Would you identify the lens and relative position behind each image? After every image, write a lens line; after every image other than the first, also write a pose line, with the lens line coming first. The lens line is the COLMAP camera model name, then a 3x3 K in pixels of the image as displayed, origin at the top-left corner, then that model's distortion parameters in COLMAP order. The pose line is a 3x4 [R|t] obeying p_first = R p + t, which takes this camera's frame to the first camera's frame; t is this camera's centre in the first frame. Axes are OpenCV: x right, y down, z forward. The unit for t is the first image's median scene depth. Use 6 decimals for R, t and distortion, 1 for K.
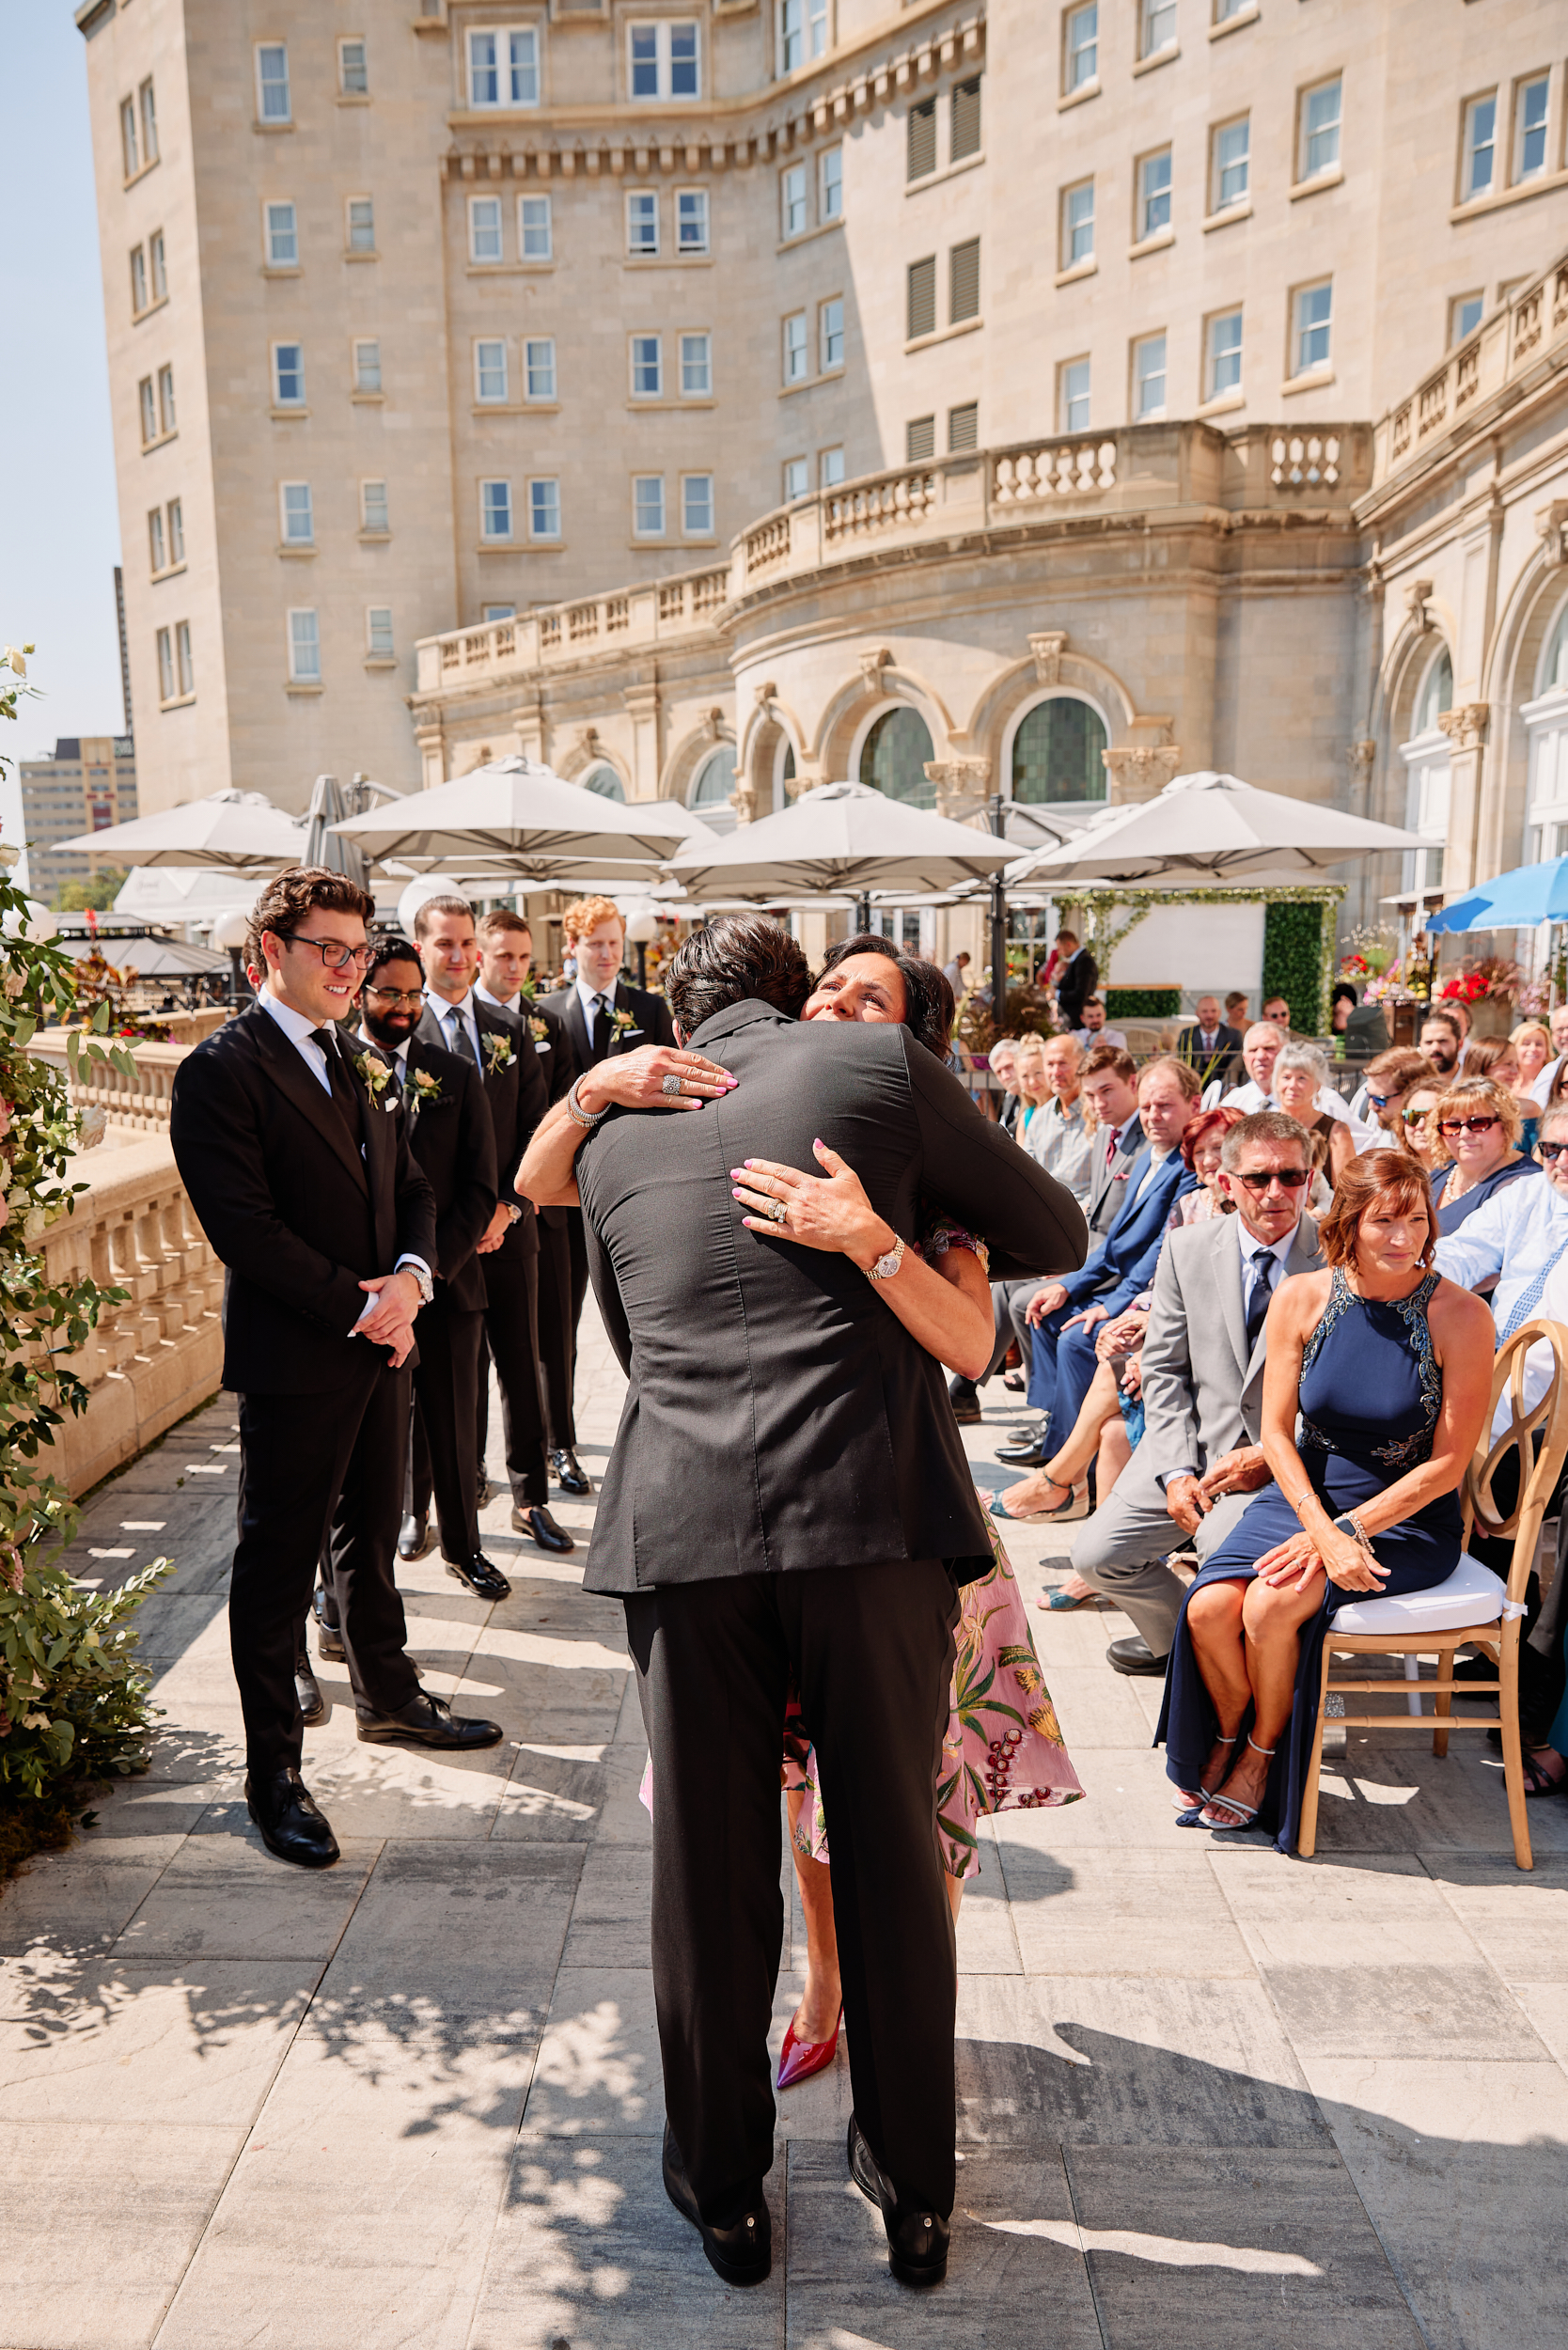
lens RADIAL K [[1751.0, 0, 785.7], [0, 1751.0, 1268.7], [0, 0, 1]] dist [-0.008408, -0.000285]
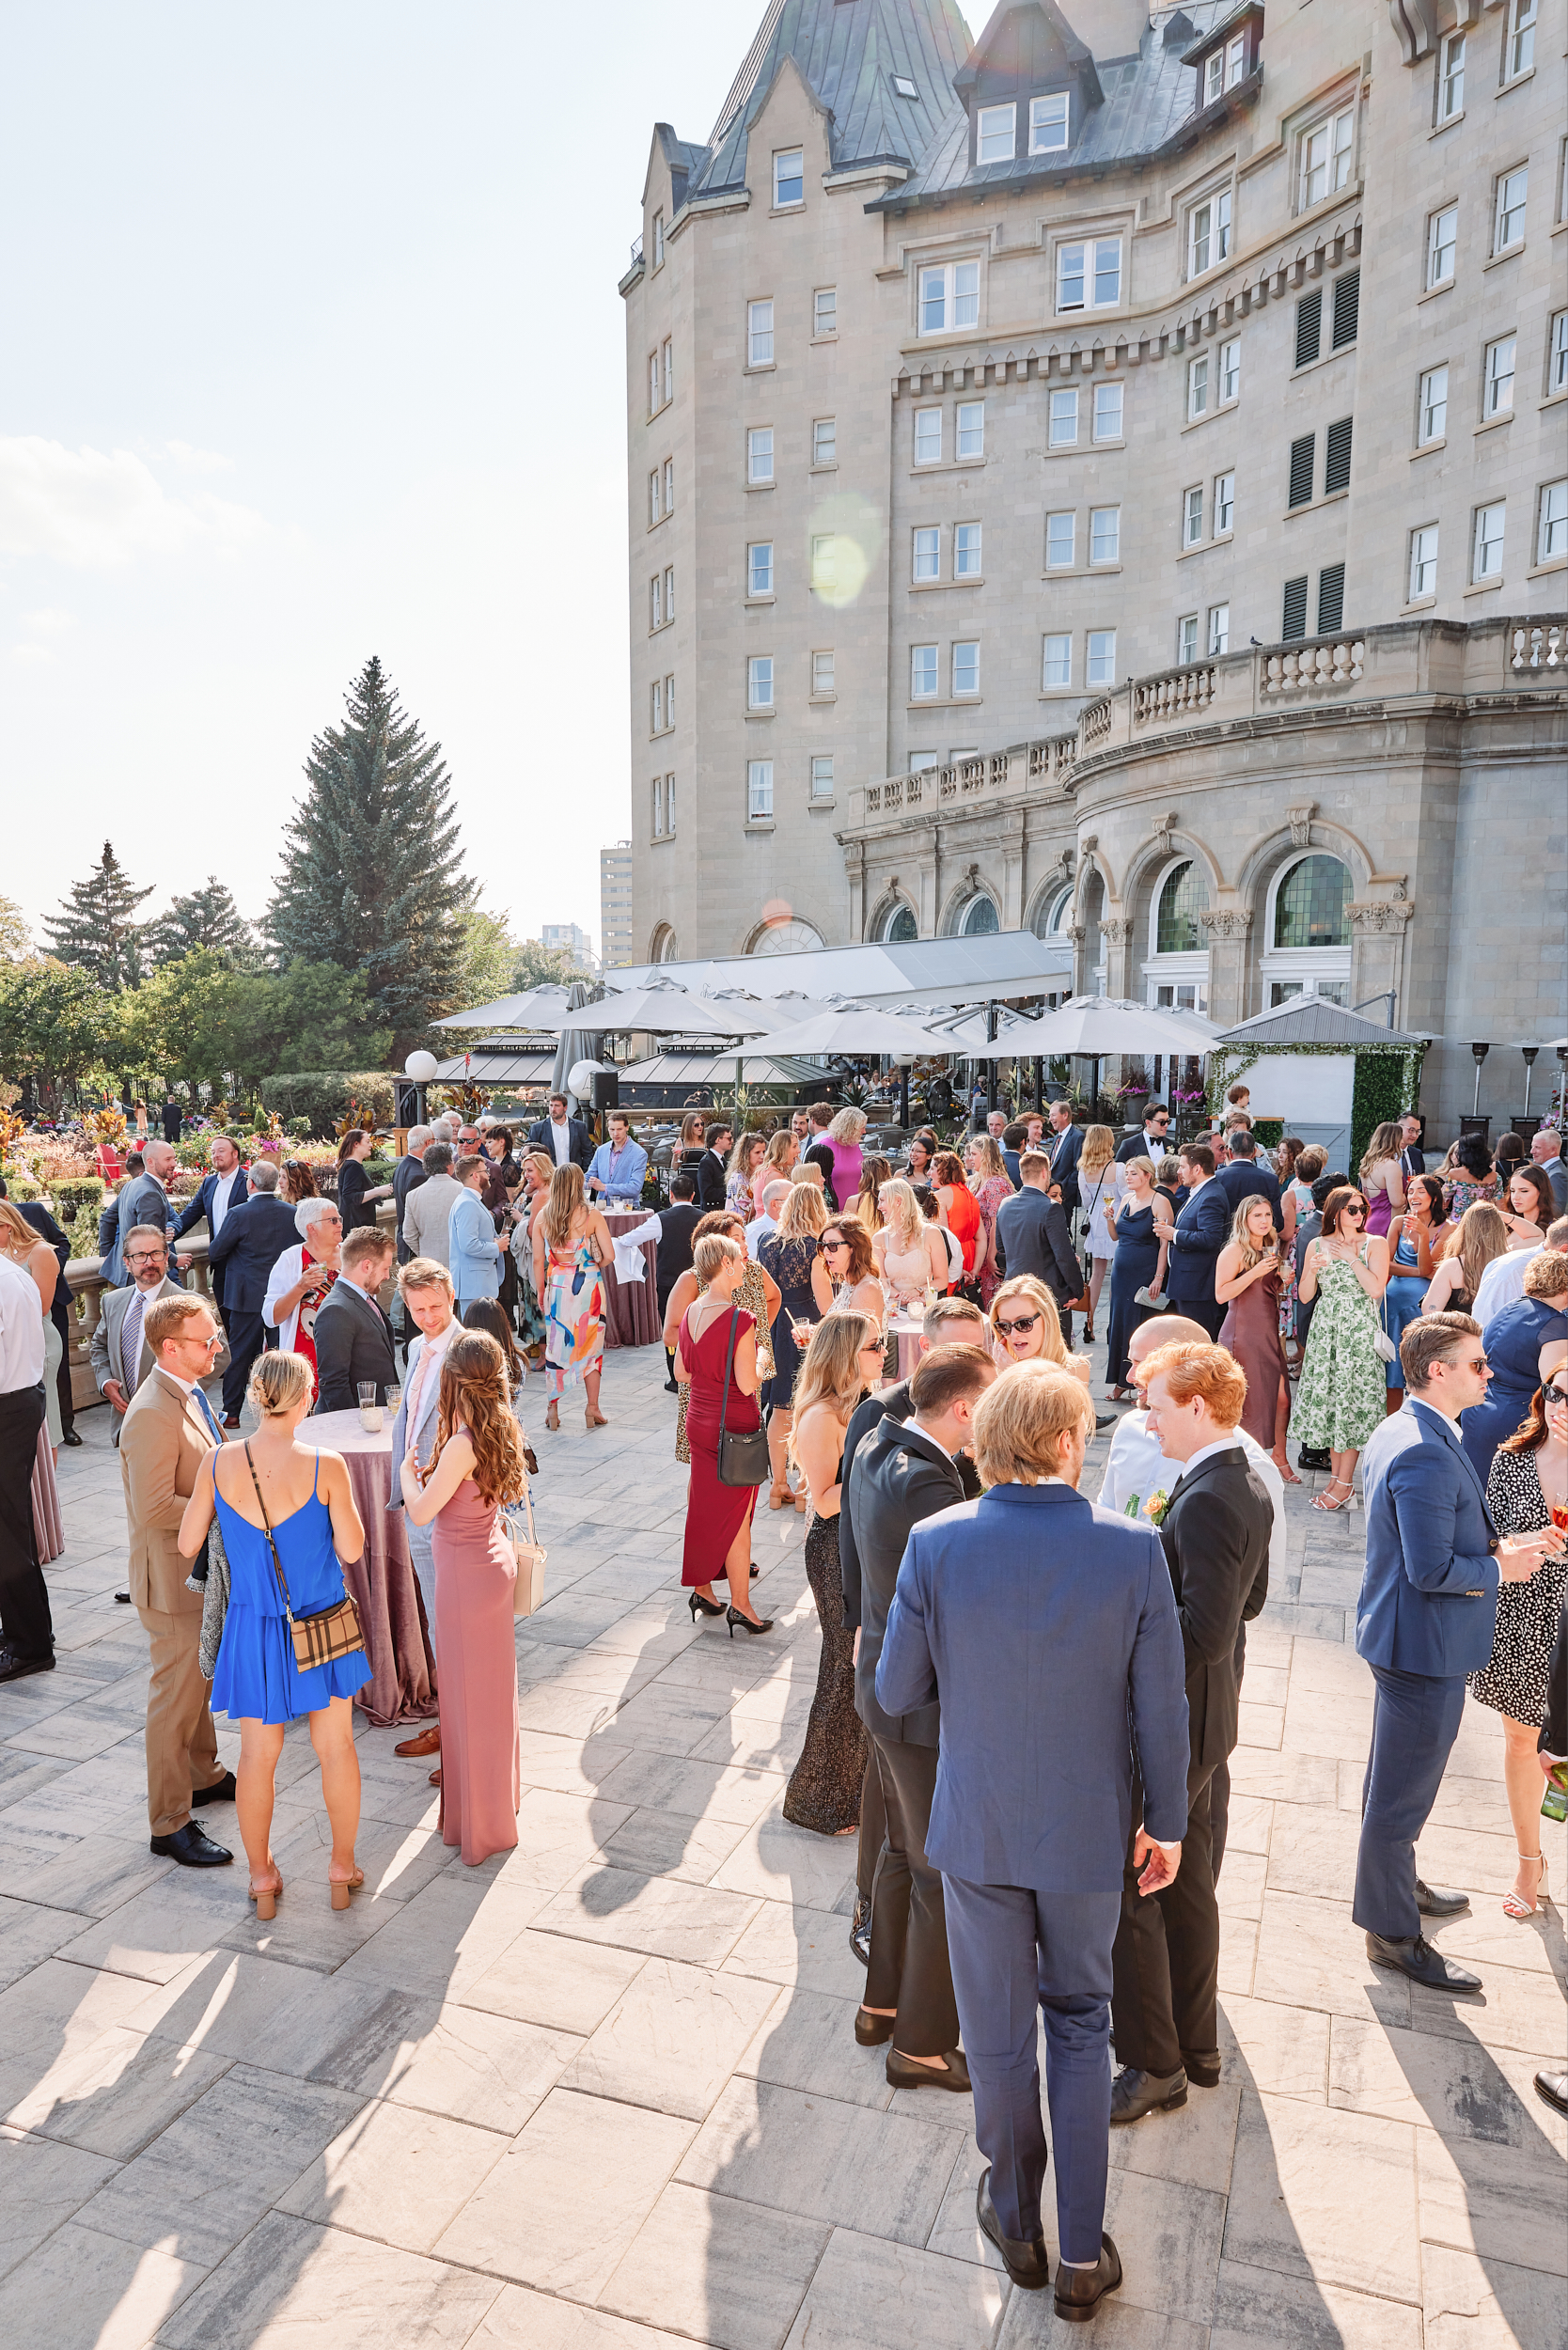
lens RADIAL K [[1696.3, 0, 722.5], [0, 1696.3, 1324.5], [0, 0, 1]] dist [0.006402, -0.006075]
pose [[0.946146, 0.071944, -0.315644, 0.113640], [-0.074016, 0.997242, 0.005437, 0.003658], [0.315165, 0.018219, 0.948862, -0.128531]]
